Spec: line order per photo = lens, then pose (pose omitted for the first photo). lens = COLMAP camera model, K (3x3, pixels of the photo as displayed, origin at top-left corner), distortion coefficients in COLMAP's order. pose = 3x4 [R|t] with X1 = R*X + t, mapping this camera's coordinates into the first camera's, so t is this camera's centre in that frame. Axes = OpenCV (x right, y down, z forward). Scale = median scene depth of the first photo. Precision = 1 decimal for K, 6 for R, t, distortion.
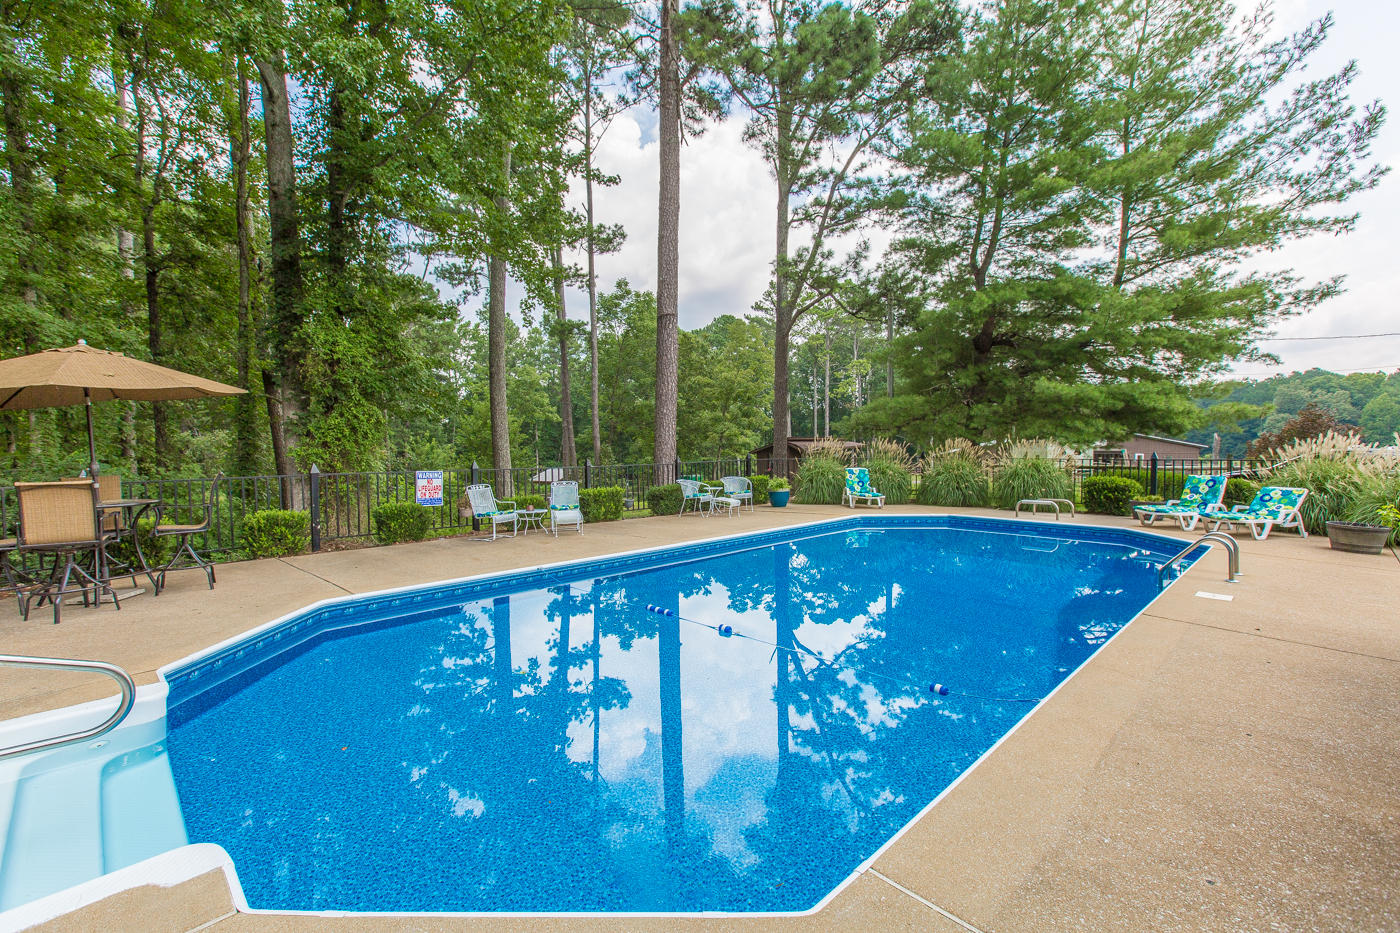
lens RADIAL K [[622.6, 0, 699.2], [0, 622.6, 462.7], [0, 0, 1]] dist [0.008172, 0.000453]
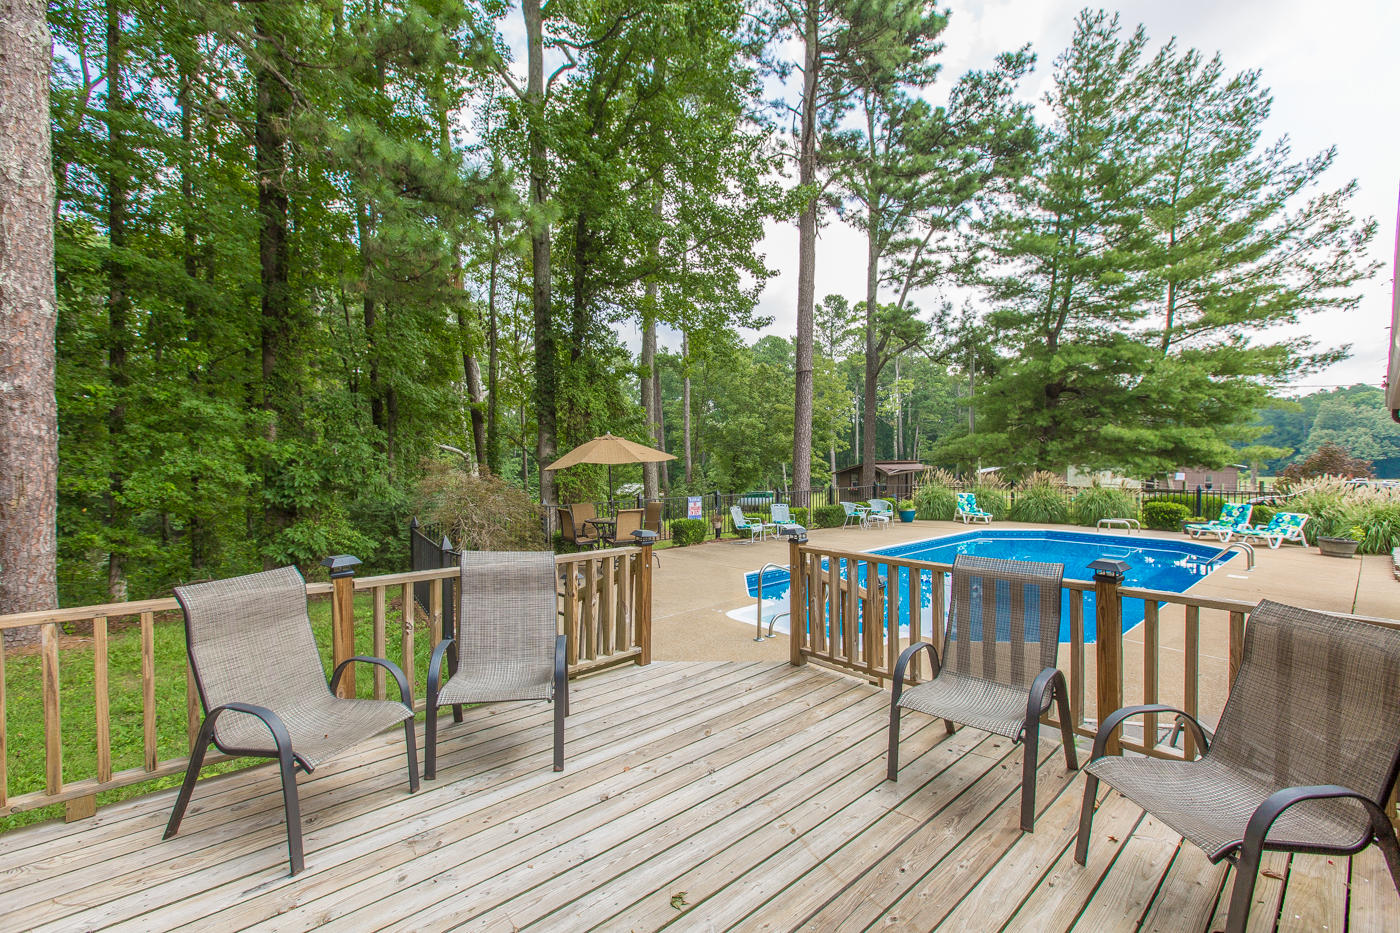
lens RADIAL K [[622.6, 0, 701.3], [0, 622.6, 464.6], [0, 0, 1]] dist [0.008172, 0.000453]
pose [[0.999327, 0.005570, -0.036266, -0.240915], [-0.006121, 0.999867, -0.015109, -0.026862], [0.036177, 0.015320, 0.999228, -0.316100]]
